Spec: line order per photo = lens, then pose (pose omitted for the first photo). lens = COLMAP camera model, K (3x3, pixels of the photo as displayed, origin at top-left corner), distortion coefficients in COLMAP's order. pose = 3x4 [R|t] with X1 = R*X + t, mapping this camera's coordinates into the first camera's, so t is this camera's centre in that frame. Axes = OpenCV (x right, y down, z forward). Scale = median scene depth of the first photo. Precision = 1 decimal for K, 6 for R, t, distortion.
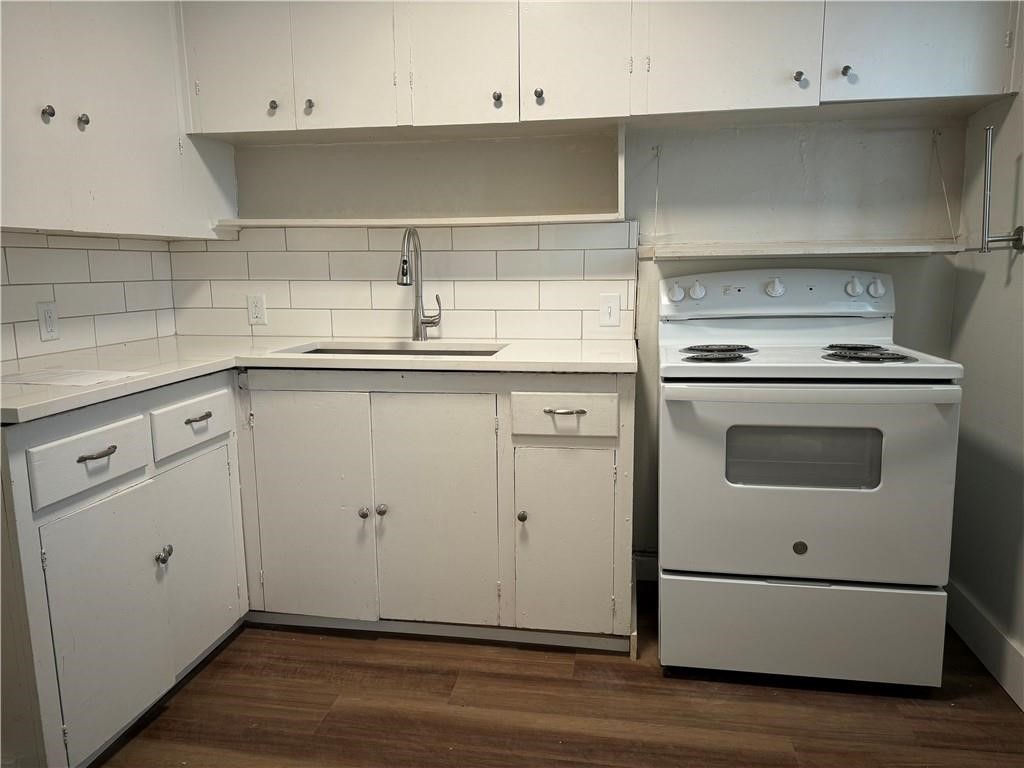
lens RADIAL K [[737.7, 0, 509.4], [0, 737.7, 387.6], [0, 0, 1]] dist [0.065422, -0.019687]
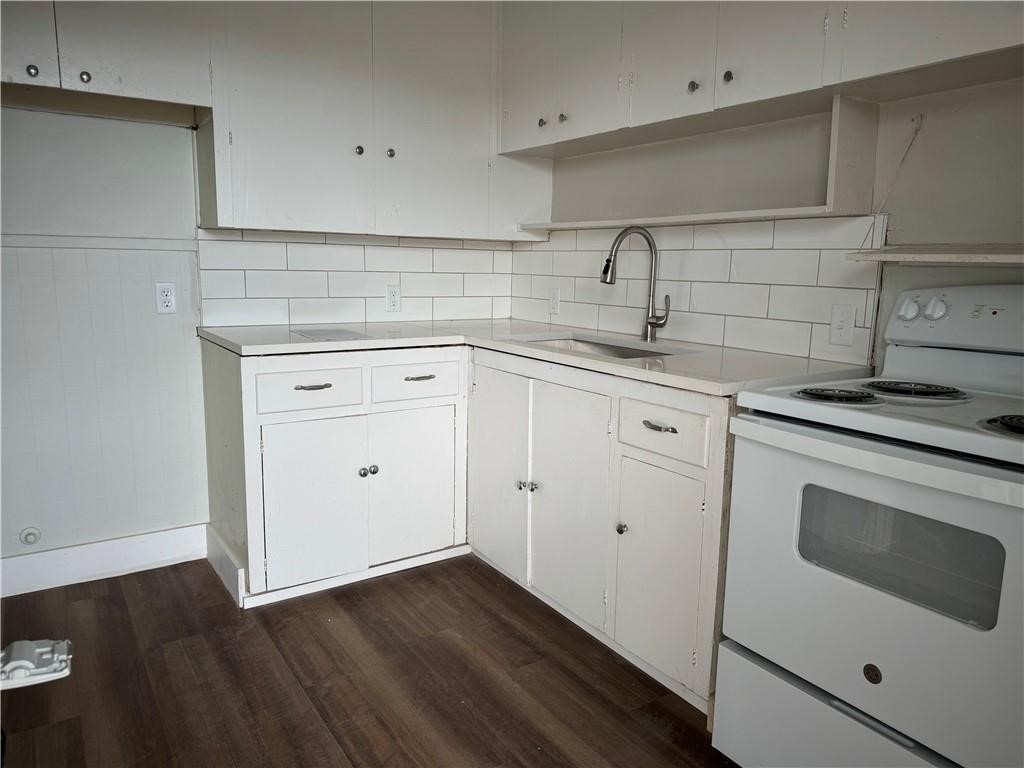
lens RADIAL K [[737.7, 0, 510.4], [0, 737.7, 379.0], [0, 0, 1]] dist [0.065422, -0.019687]
pose [[0.679837, 0.140661, -0.719747, 0.530435], [-0.140408, 0.988243, 0.060511, -0.050038], [0.719797, 0.059921, 0.691594, 0.198591]]
